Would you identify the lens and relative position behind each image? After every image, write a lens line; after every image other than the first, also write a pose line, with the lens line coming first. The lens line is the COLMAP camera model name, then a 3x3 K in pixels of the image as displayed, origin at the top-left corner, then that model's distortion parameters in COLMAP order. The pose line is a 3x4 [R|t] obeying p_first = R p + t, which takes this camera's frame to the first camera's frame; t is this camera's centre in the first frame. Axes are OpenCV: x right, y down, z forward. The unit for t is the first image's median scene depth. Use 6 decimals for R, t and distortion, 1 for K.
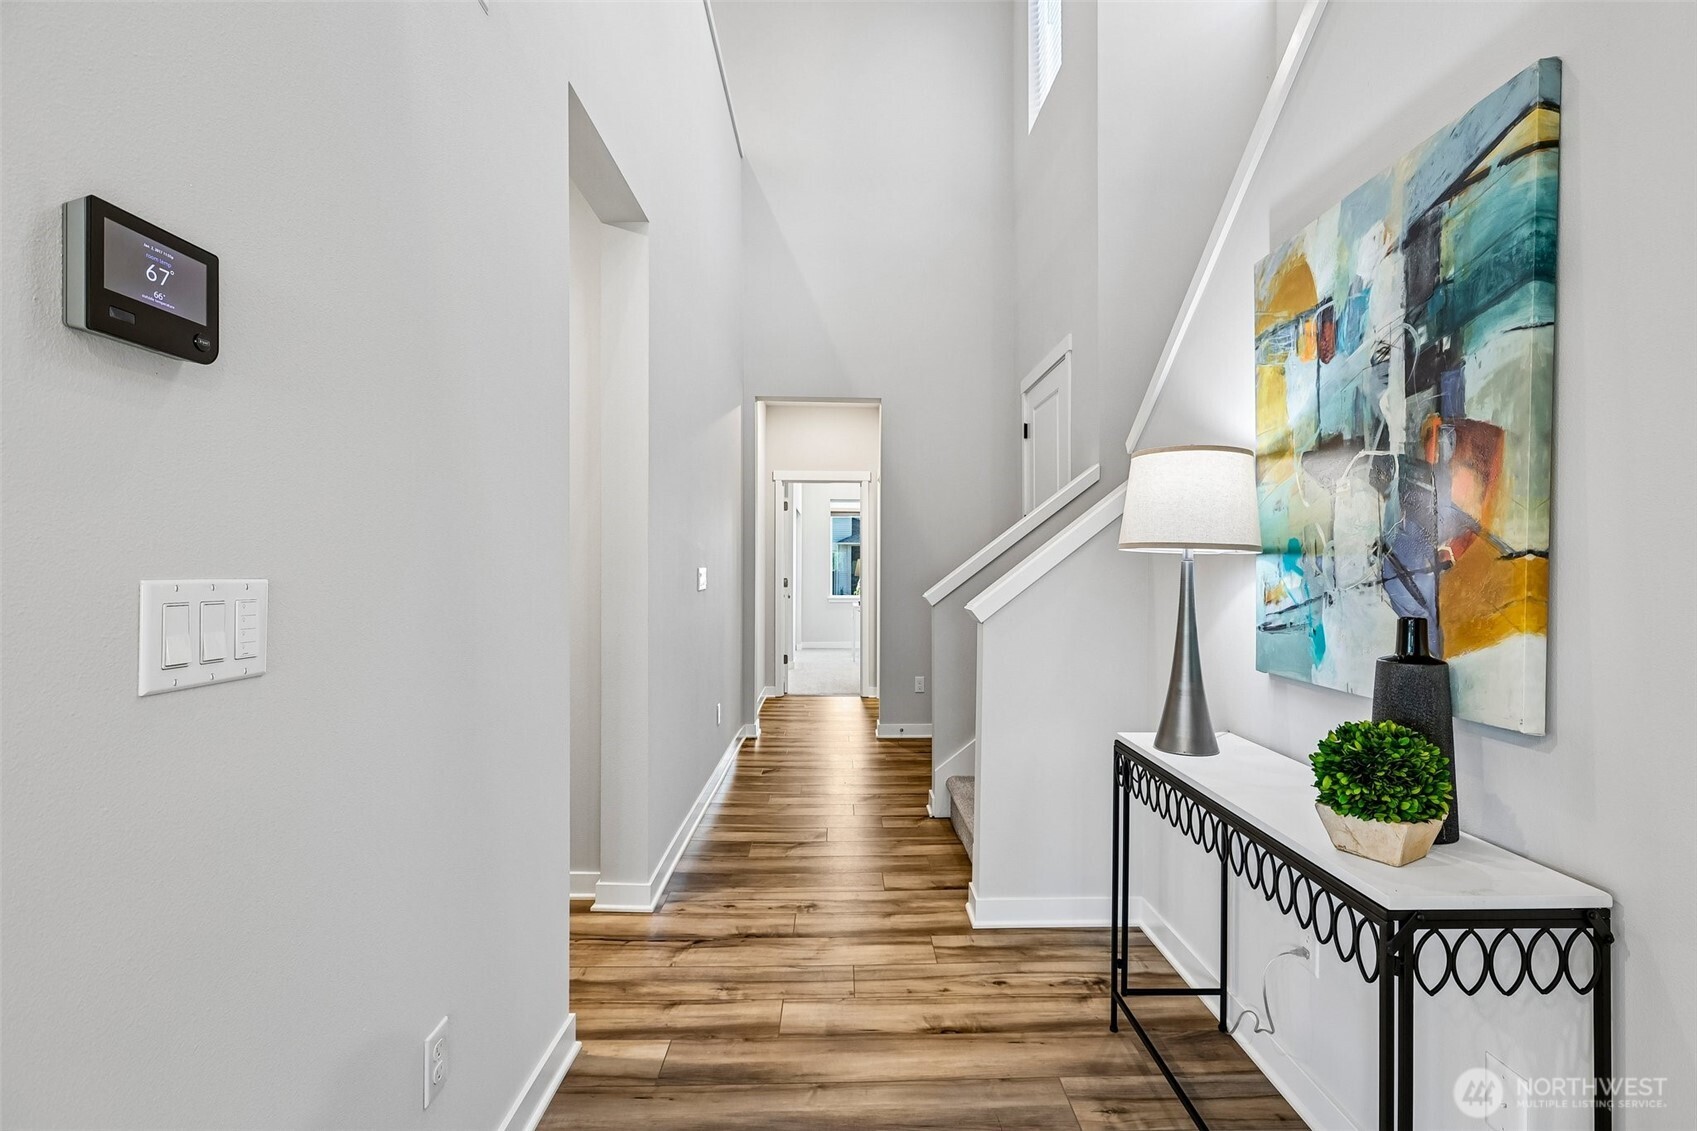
lens RADIAL K [[670.2, 0, 852.0], [0, 670.2, 568.2], [0, 0, 1]] dist [-0.001537, -0.000113]
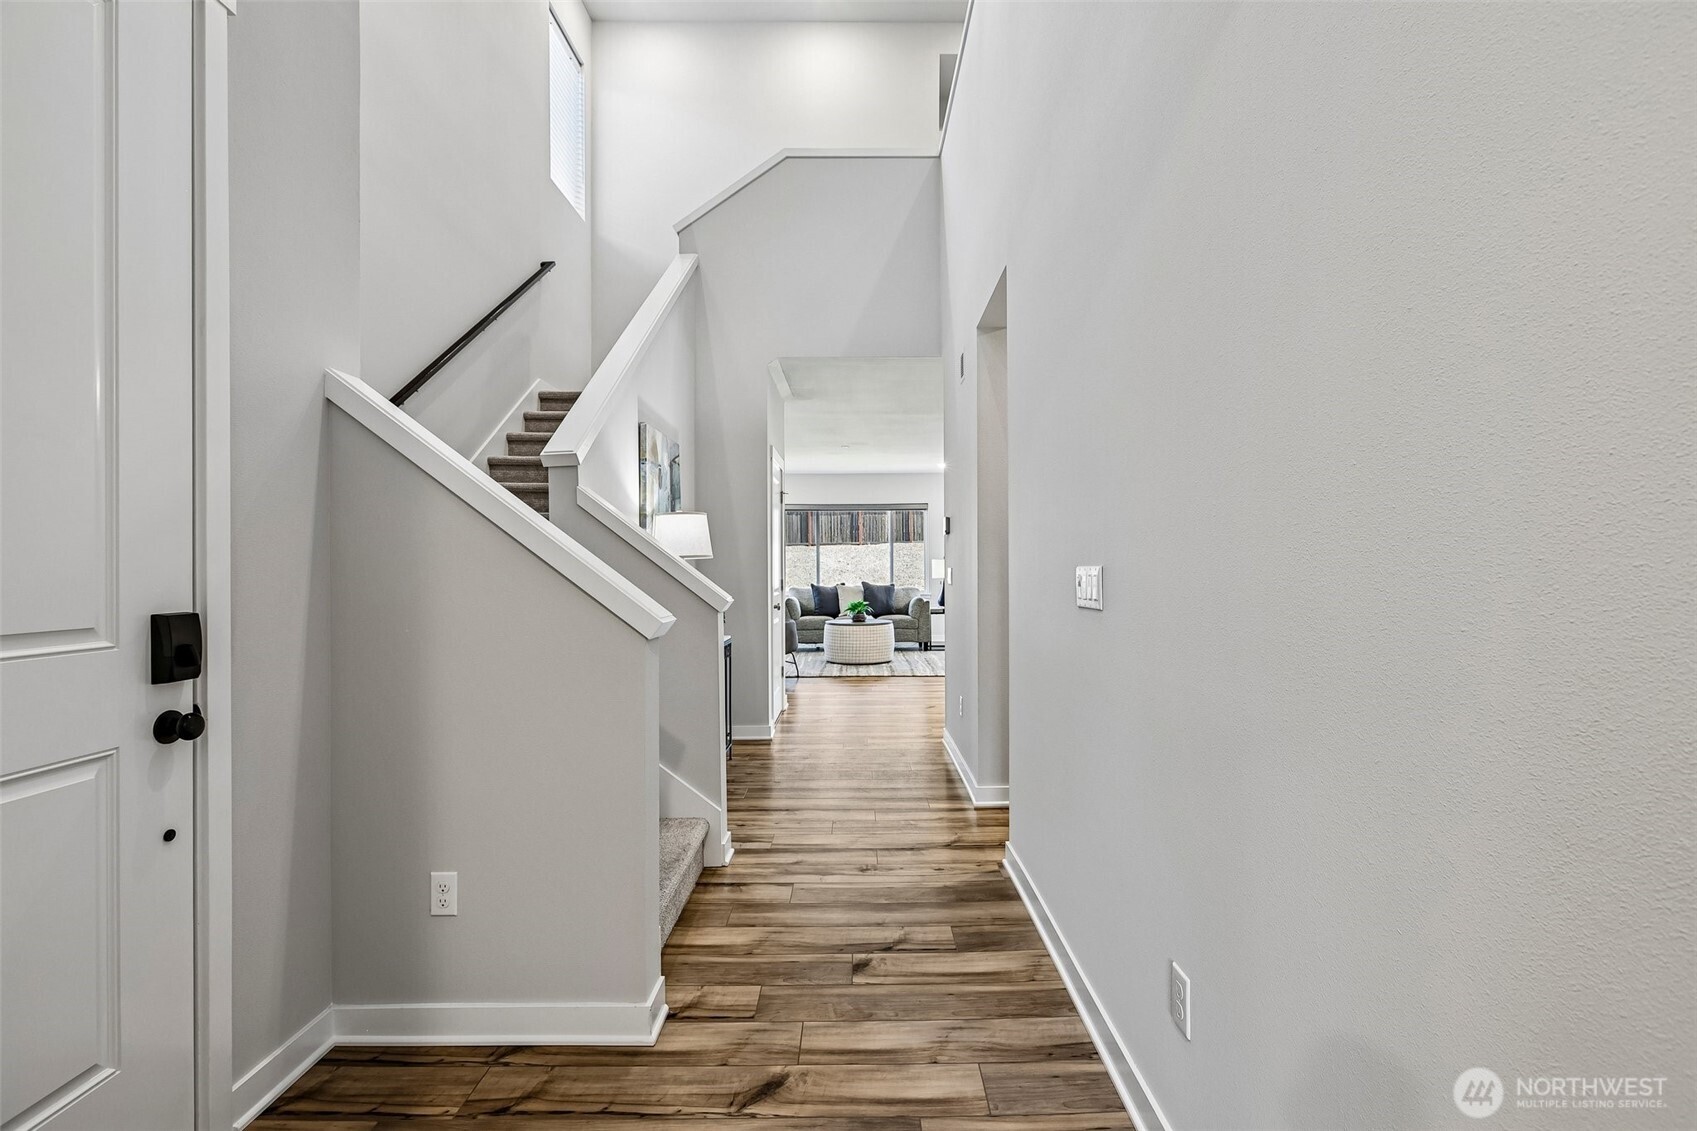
lens RADIAL K [[753.5, 0, 851.6], [0, 753.5, 571.0], [0, 0, 1]] dist [-0.002749, 0.001816]
pose [[-0.999550, 0.007272, 0.029092, -0.078560], [0.007605, 0.999907, 0.011350, -0.002534], [-0.029007, 0.011566, -0.999512, 2.233482]]
